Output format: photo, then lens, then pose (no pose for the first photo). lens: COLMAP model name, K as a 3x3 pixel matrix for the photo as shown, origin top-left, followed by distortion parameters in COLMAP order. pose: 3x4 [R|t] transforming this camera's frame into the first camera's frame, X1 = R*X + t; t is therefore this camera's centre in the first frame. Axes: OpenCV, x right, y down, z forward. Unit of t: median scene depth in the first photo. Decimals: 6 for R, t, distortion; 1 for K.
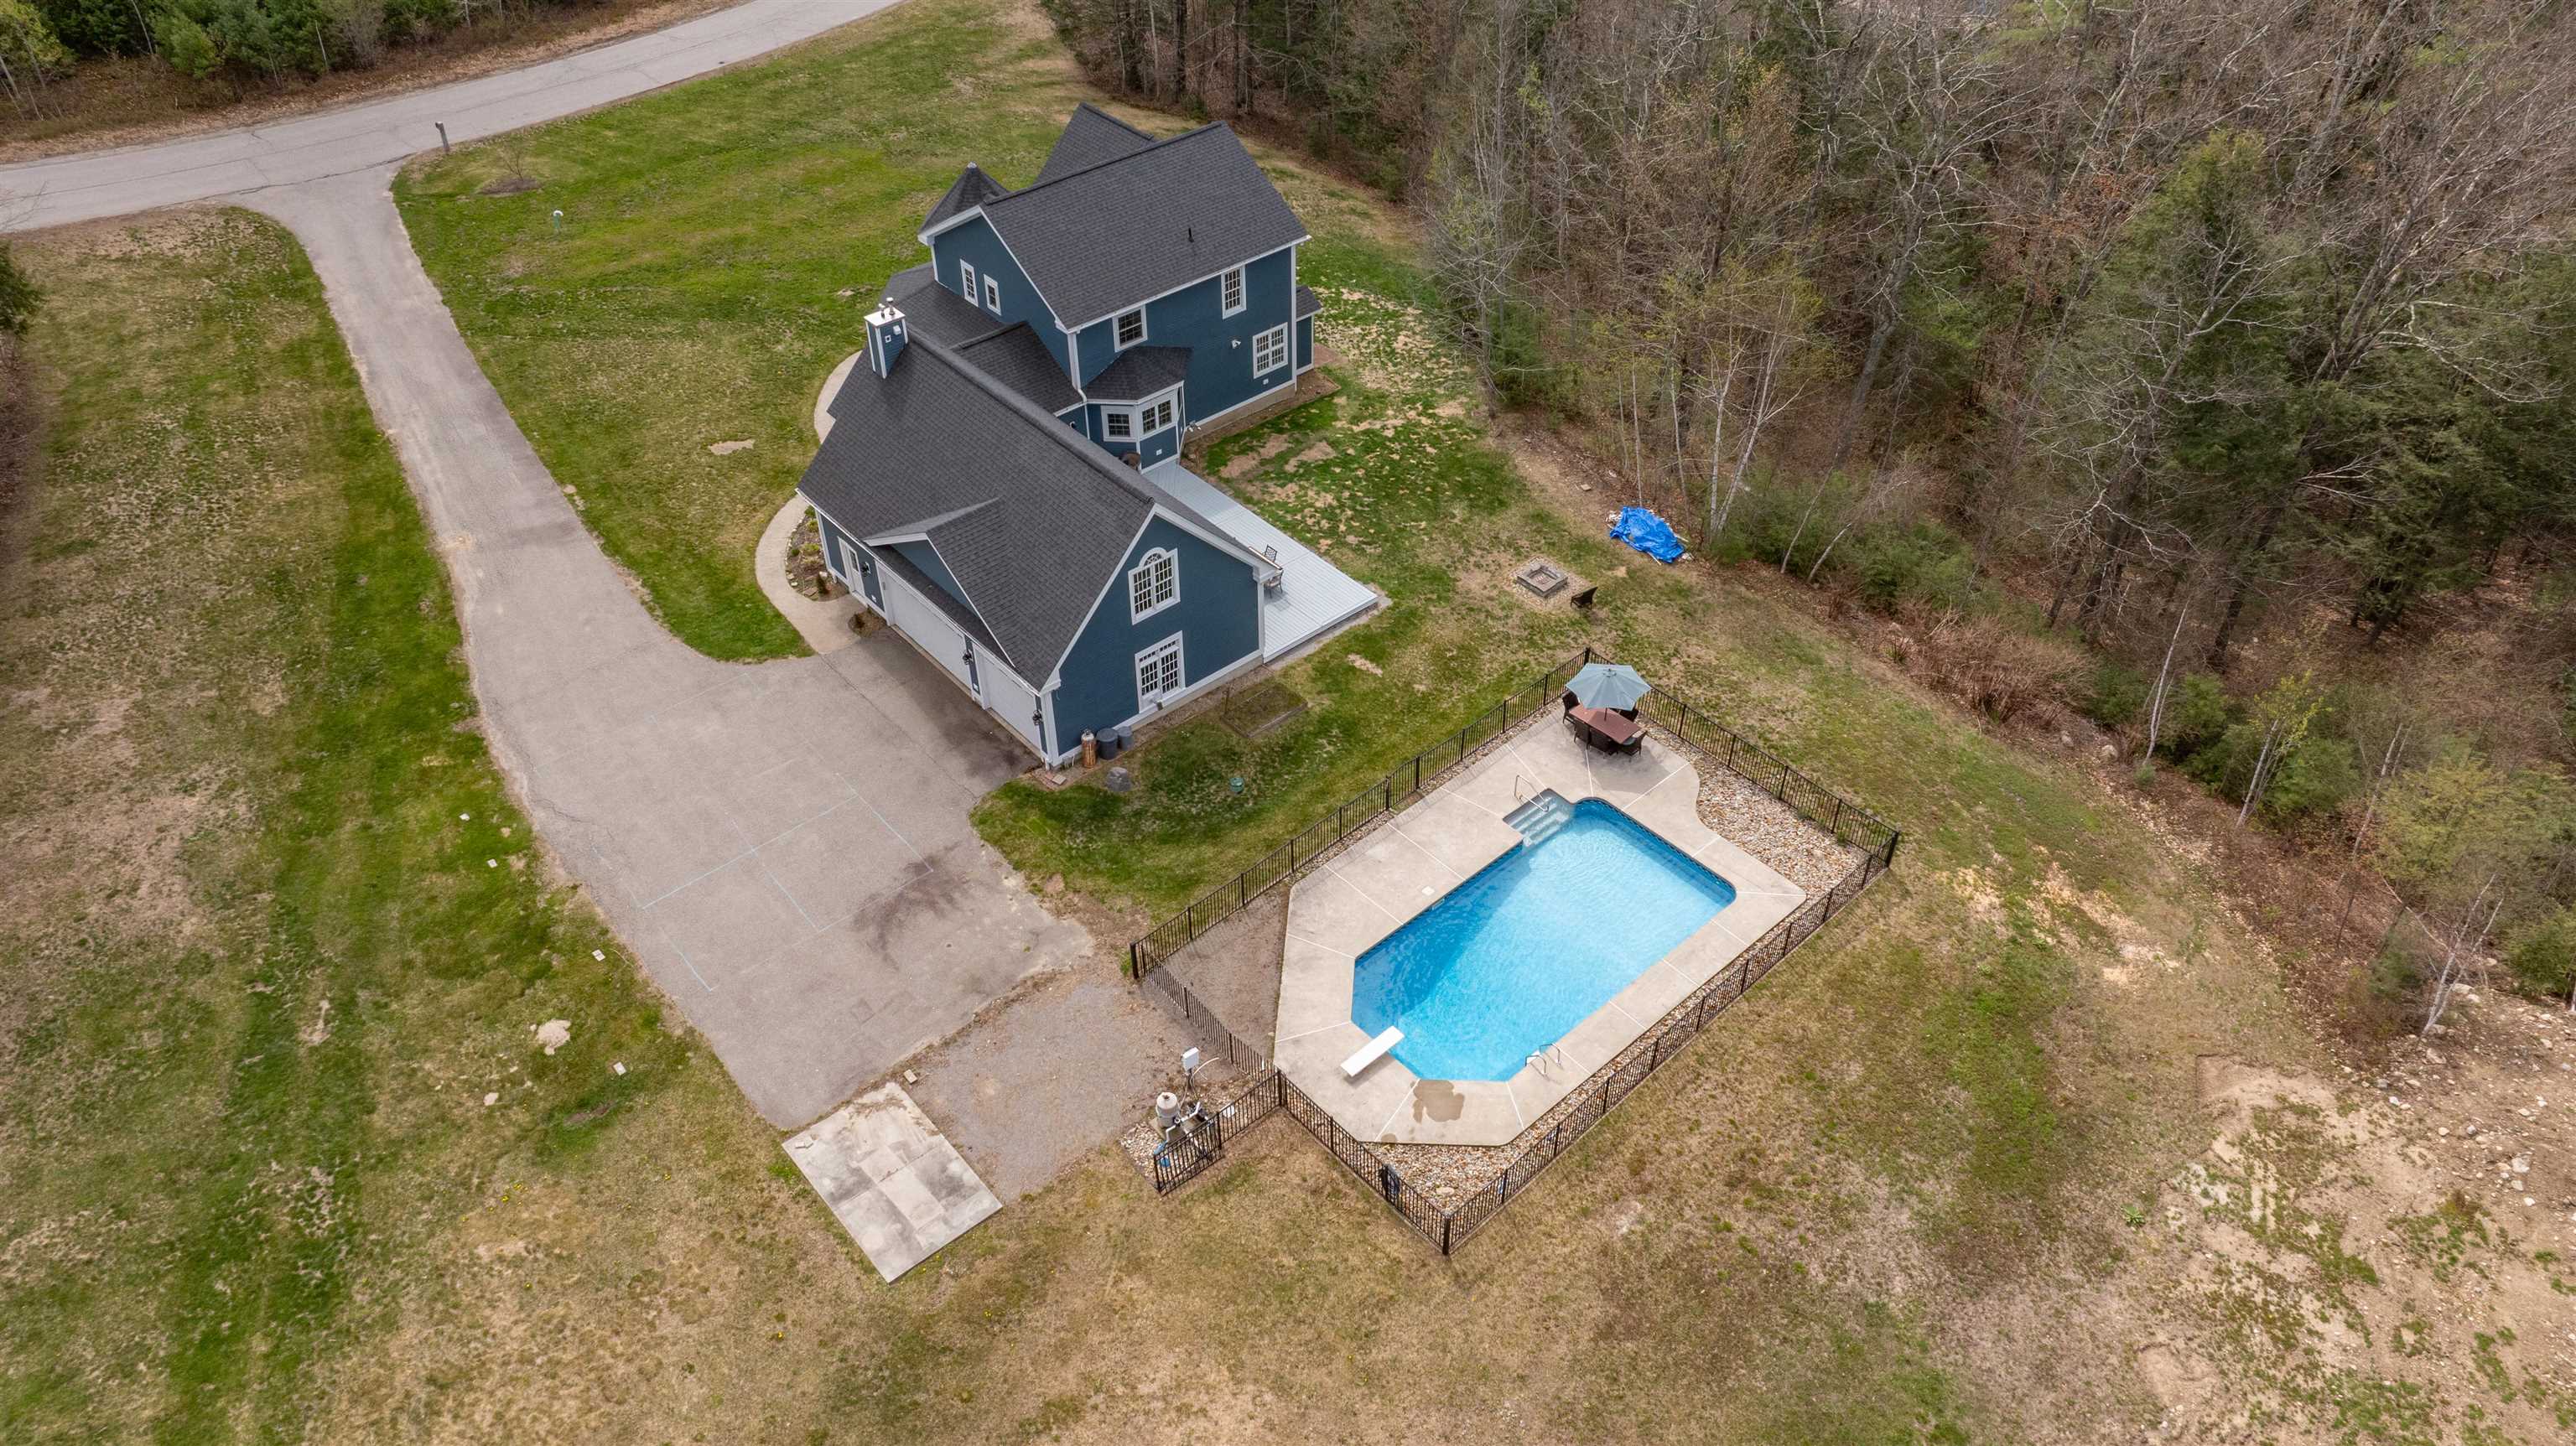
lens RADIAL K [[1805.8, 0, 1301.0], [0, 1805.8, 710.2], [0, 0, 1]] dist [-0.021366, -0.001565]
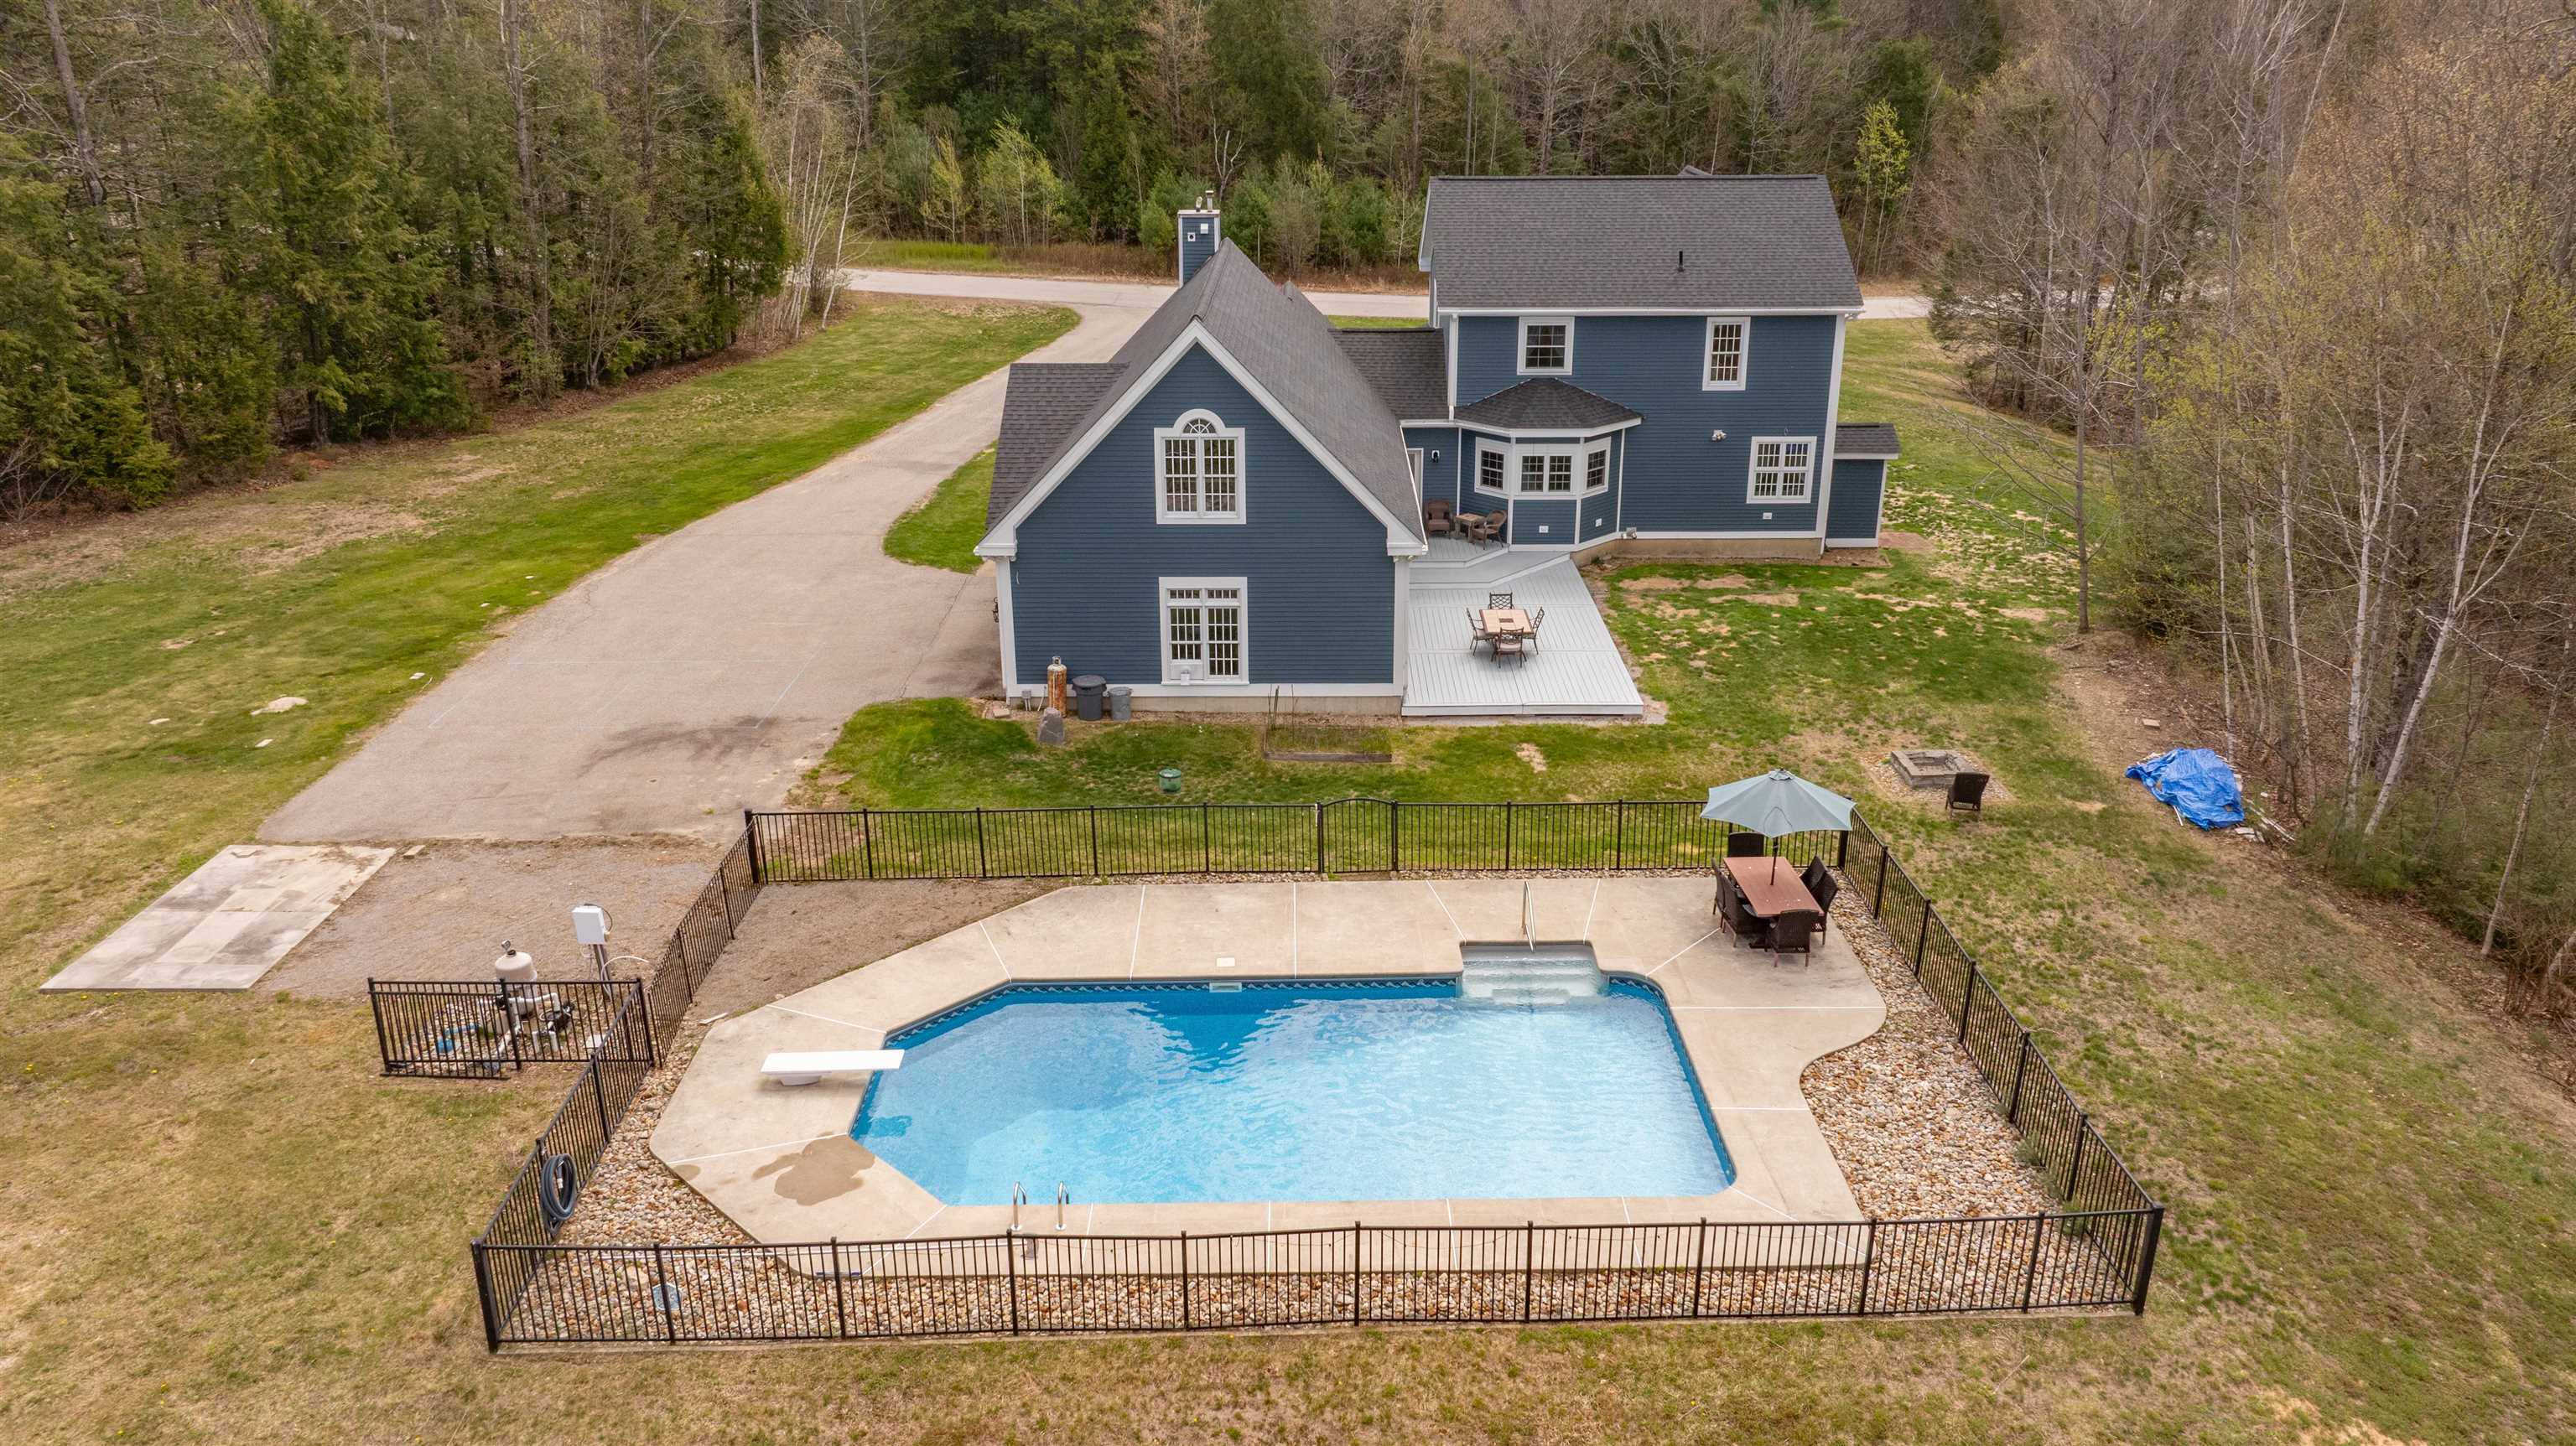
lens RADIAL K [[1805.8, 0, 1301.0], [0, 1805.8, 710.2], [0, 0, 1]] dist [-0.021366, -0.001565]
pose [[0.750782, 0.236064, -0.616928, 0.358108], [-0.428111, 0.885148, -0.182301, 0.108141], [0.503038, 0.400982, 0.765615, 0.496985]]
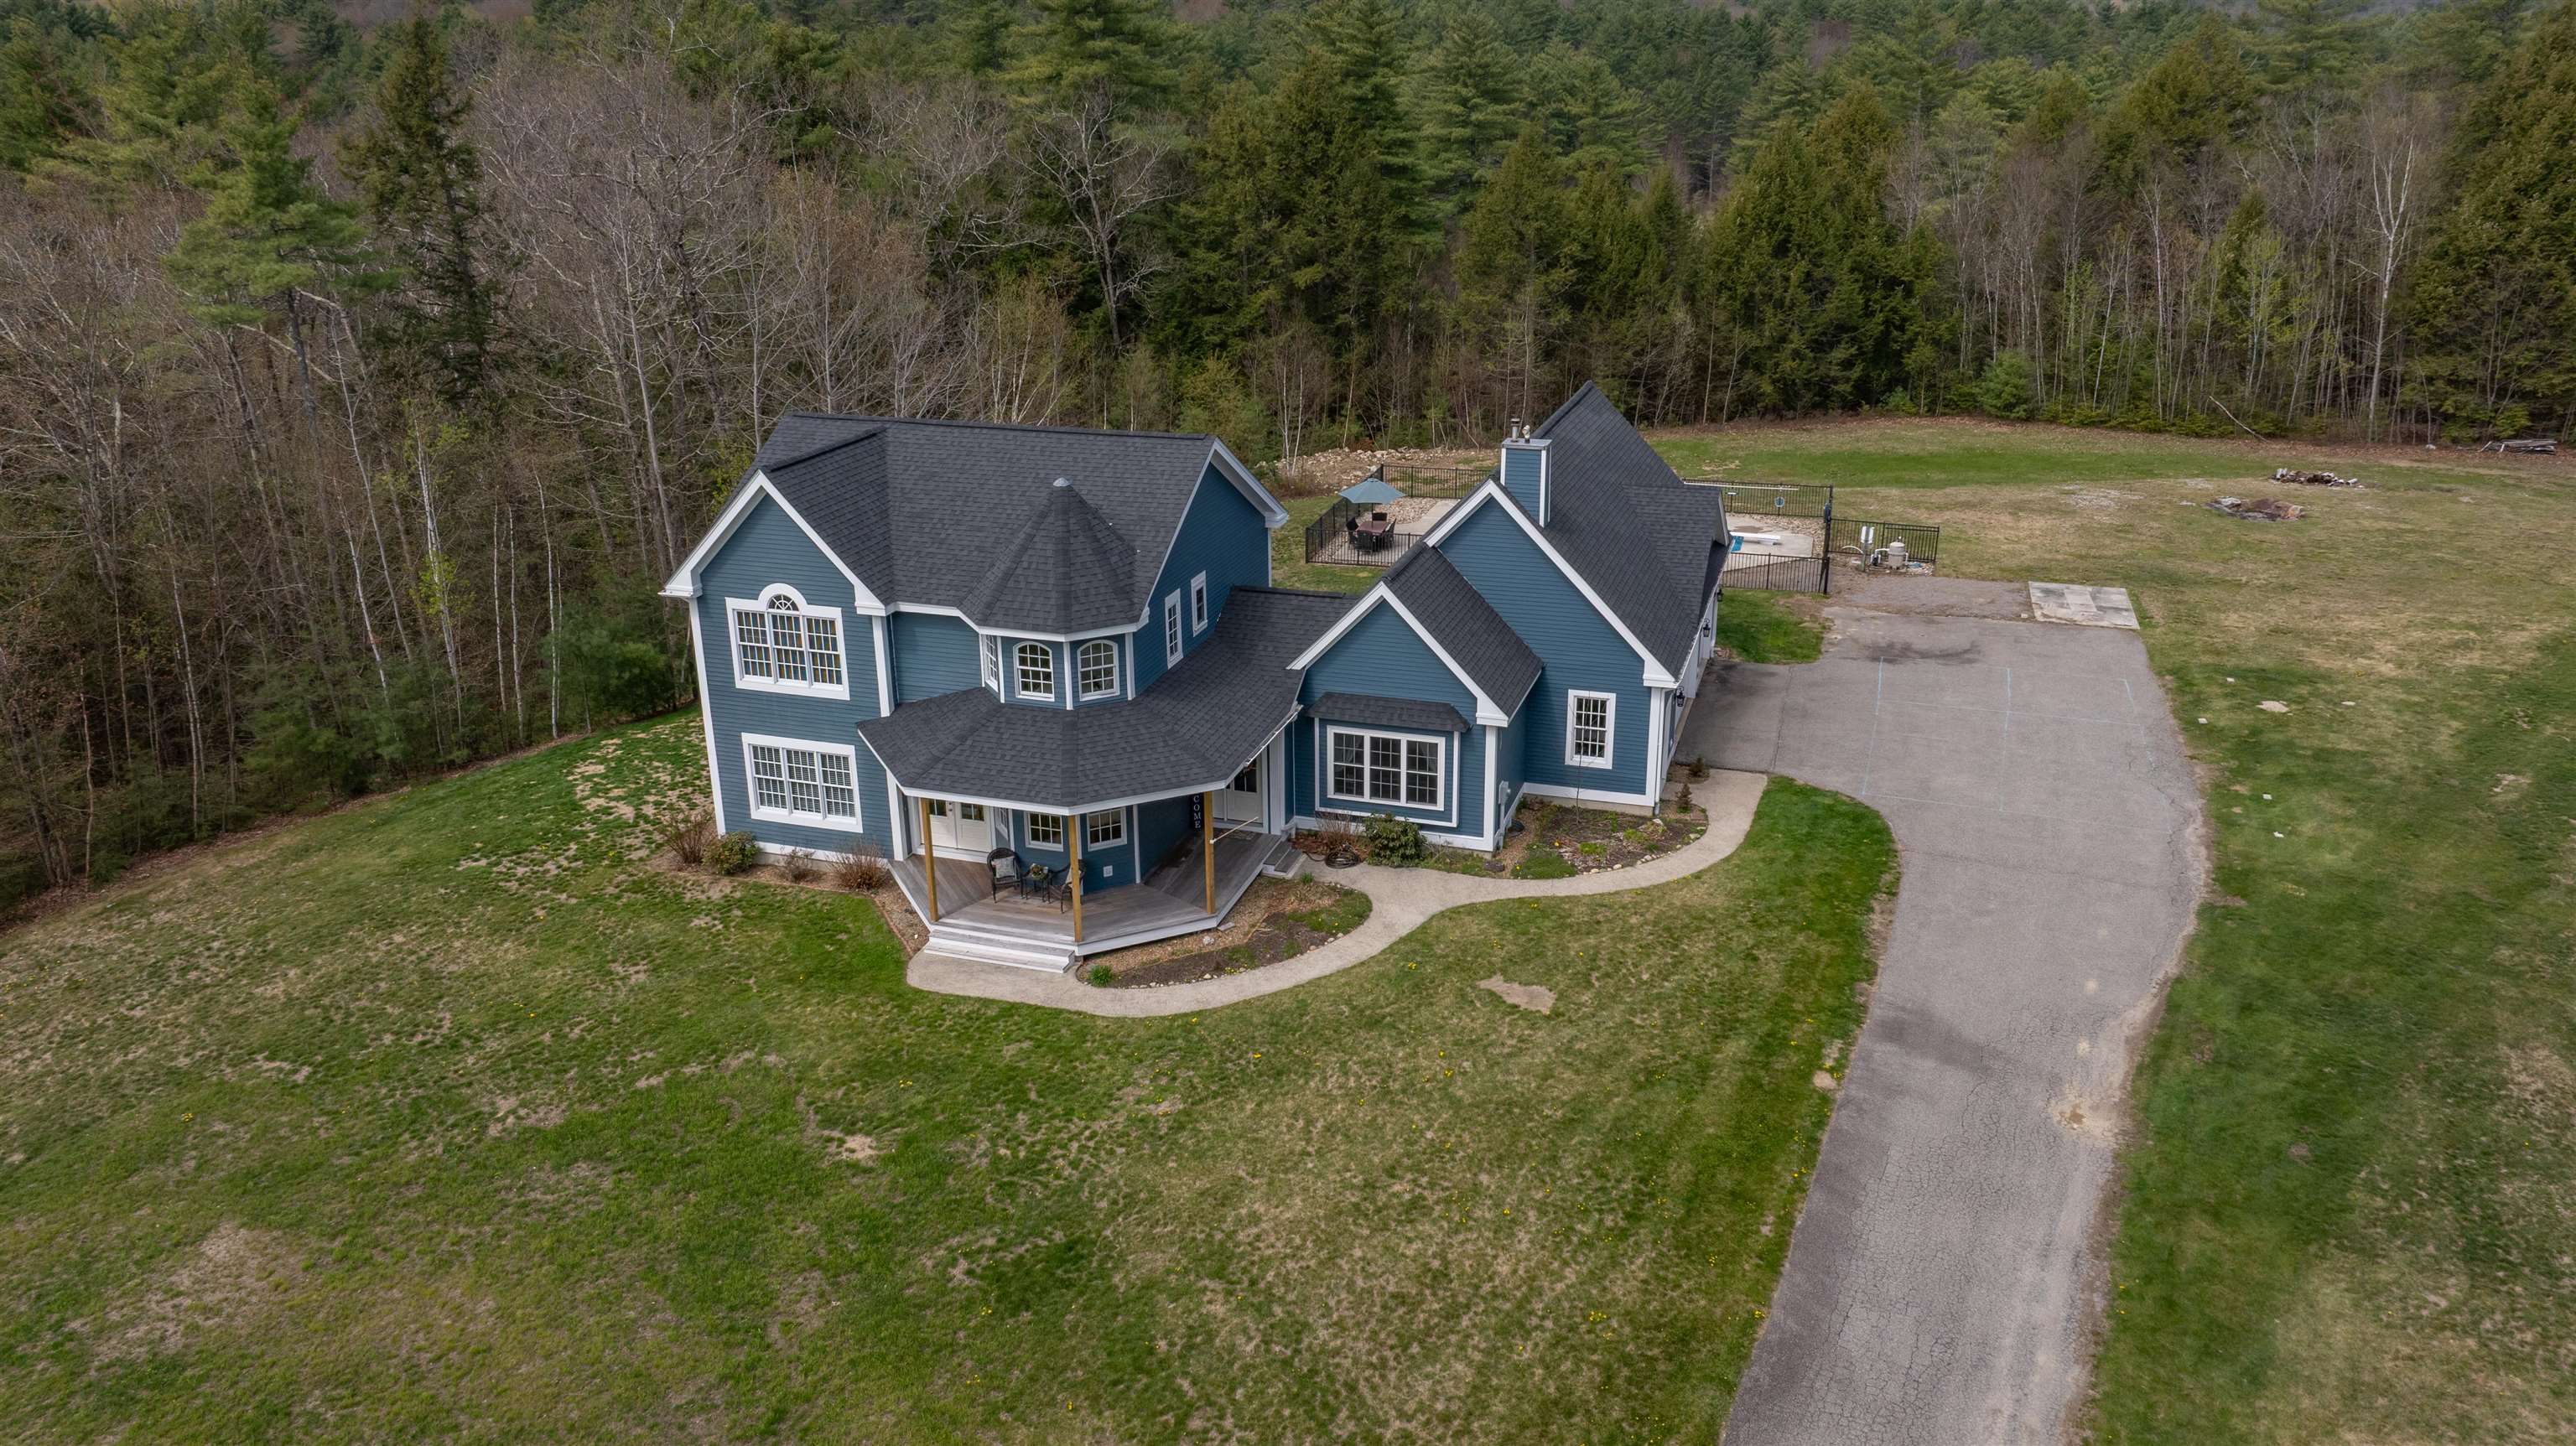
lens RADIAL K [[1817.2, 0, 1298.6], [0, 1817.2, 696.1], [0, 0, 1]] dist [-0.050064, 0.050334]
pose [[-0.514108, -0.273348, 0.813003, -0.808750], [0.566489, 0.603506, 0.561134, -0.621107], [-0.644037, 0.749040, -0.155419, 1.257326]]
